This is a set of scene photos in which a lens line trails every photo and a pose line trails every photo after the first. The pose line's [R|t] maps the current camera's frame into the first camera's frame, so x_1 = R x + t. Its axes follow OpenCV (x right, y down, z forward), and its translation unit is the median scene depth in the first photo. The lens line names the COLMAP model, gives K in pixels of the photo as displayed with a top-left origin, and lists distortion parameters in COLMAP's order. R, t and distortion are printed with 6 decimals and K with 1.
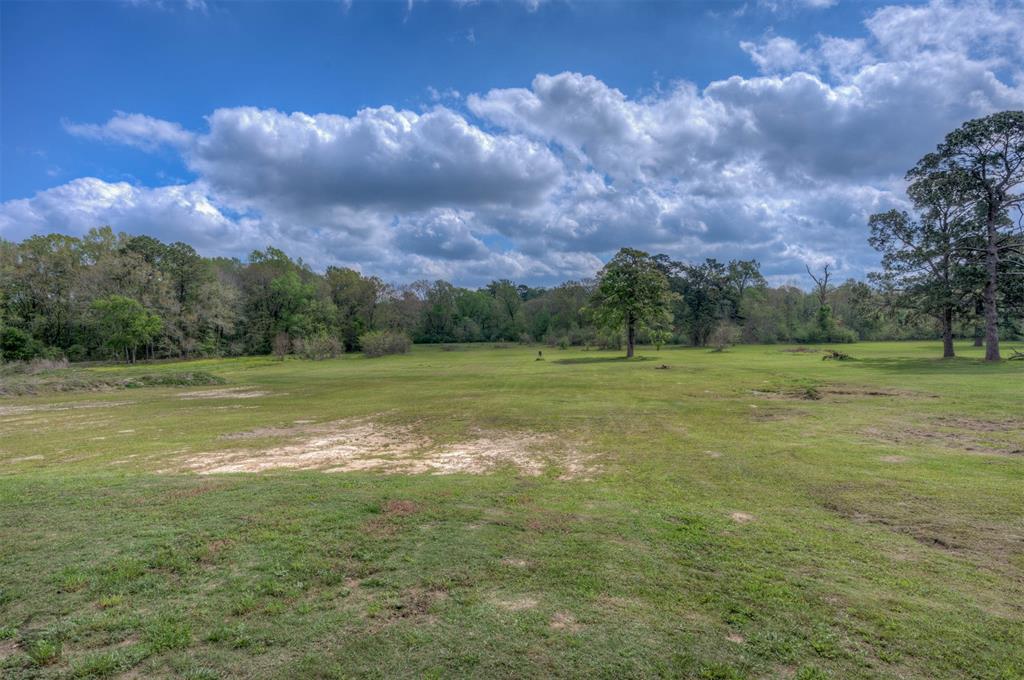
lens RADIAL K [[551.4, 0, 506.7], [0, 551.4, 333.9], [0, 0, 1]] dist [0.001778, -0.000880]
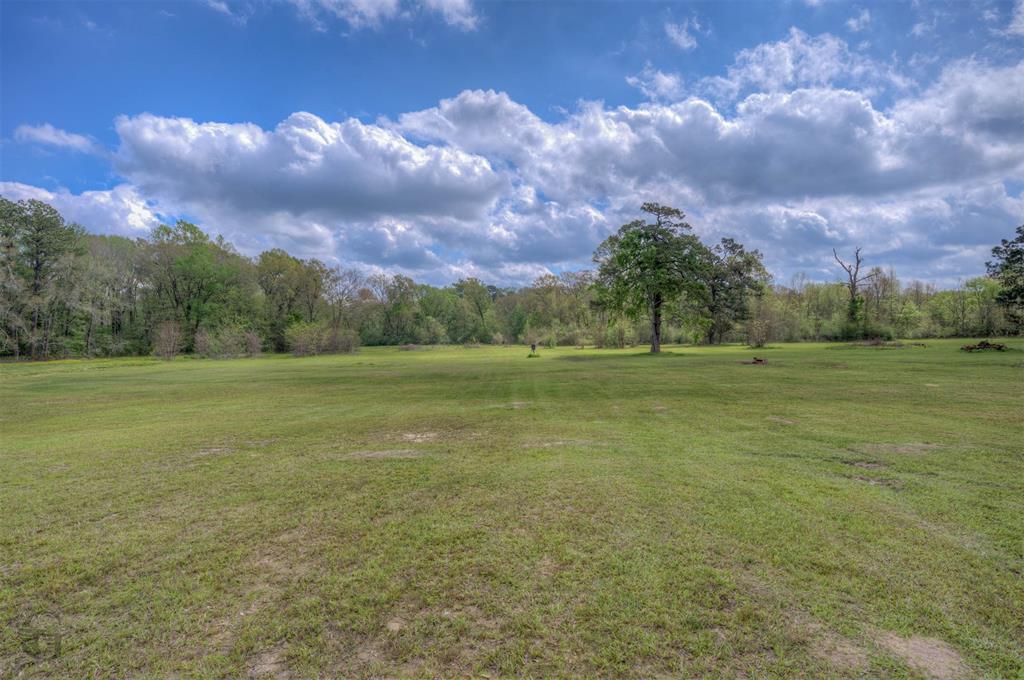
lens RADIAL K [[551.4, 0, 507.2], [0, 551.4, 342.0], [0, 0, 1]] dist [0.001778, -0.000880]
pose [[0.997791, 0.000694, 0.066430, -0.012752], [-0.000703, 1.000000, 0.000122, 0.017043], [-0.066430, -0.000168, 0.997791, 0.178319]]
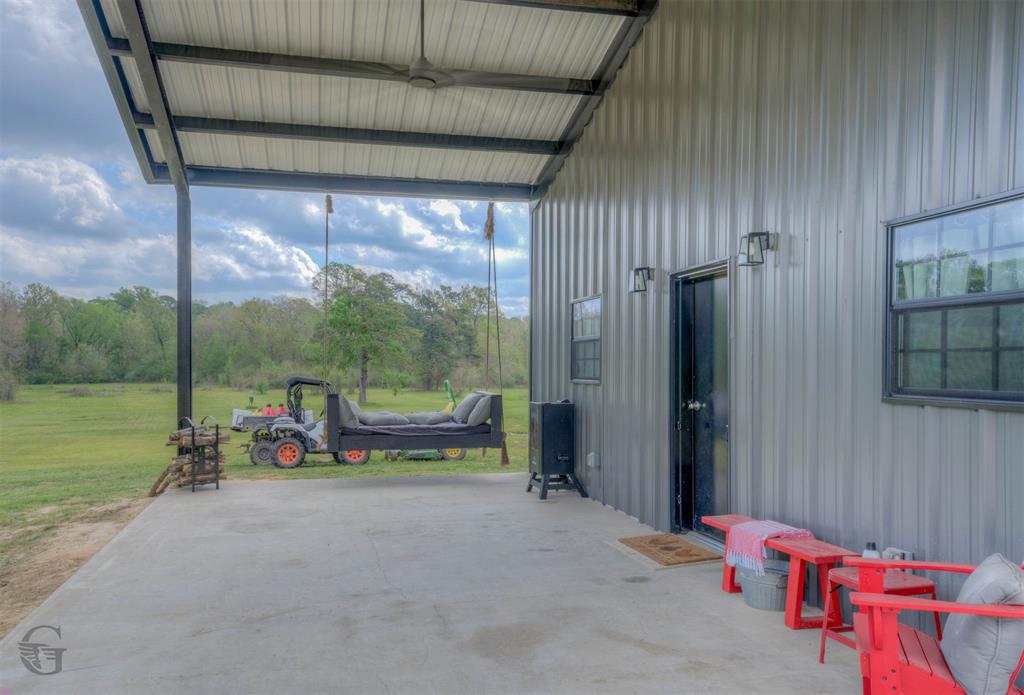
lens RADIAL K [[804.0, 0, 512.3], [0, 804.0, 355.1], [0, 0, 1]] dist [0.010708, 0.003134]
pose [[0.895247, 0.021338, 0.445059, -0.074682], [-0.012916, 0.999676, -0.021947, -0.004749], [-0.445383, 0.013899, 0.895232, -0.128357]]
